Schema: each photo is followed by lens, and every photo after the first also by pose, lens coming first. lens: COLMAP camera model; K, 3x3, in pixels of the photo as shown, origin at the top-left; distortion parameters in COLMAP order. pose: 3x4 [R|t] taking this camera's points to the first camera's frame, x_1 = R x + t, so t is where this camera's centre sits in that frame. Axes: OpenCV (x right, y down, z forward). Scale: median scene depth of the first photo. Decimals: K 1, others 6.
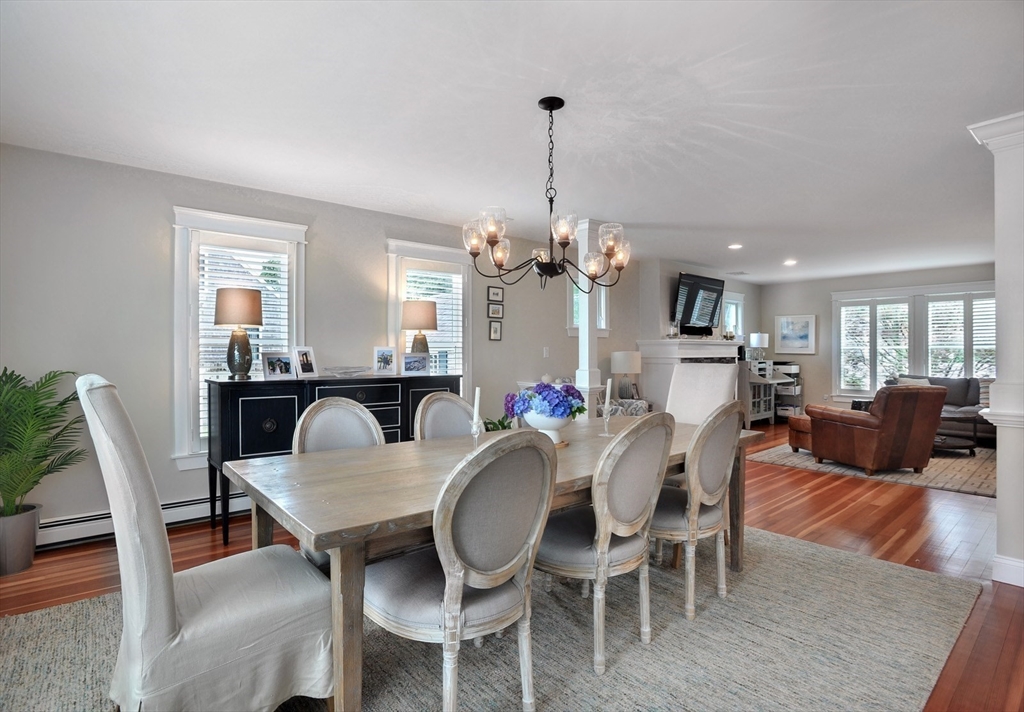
lens RADIAL K [[528.7, 0, 493.5], [0, 528.7, 354.4], [0, 0, 1]] dist [-0.070654, 0.031702]
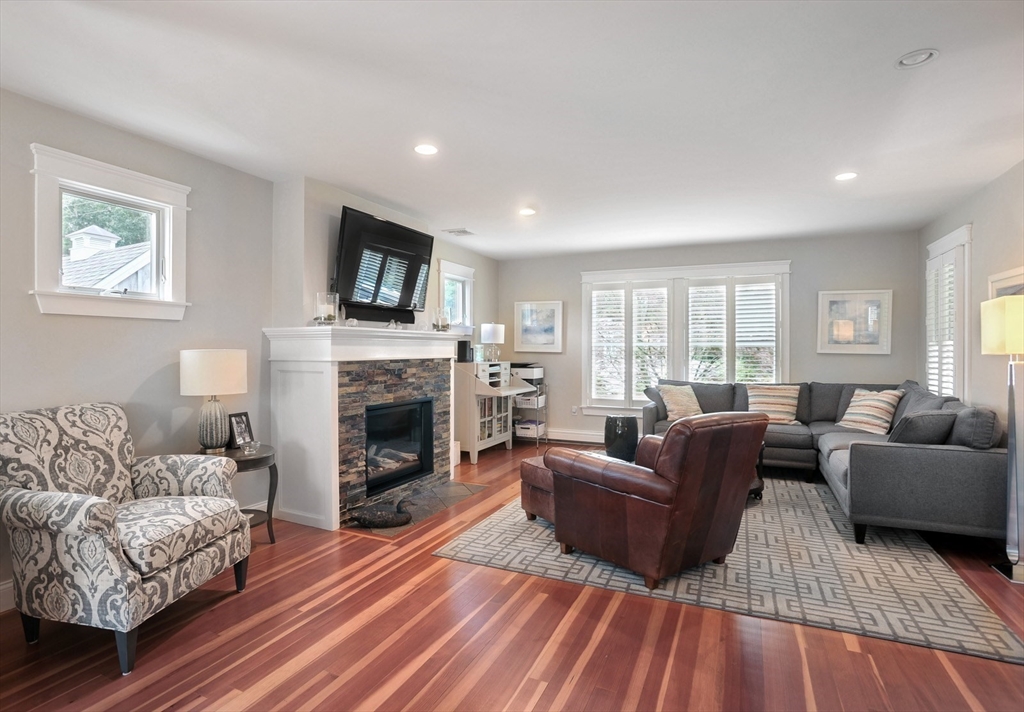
lens RADIAL K [[528.7, 0, 493.5], [0, 528.7, 354.4], [0, 0, 1]] dist [-0.070654, 0.031702]
pose [[0.911277, -0.002011, 0.411790, 0.228328], [-0.000412, 0.999983, 0.005795, -0.002771], [-0.411795, -0.005451, 0.911260, 0.361818]]
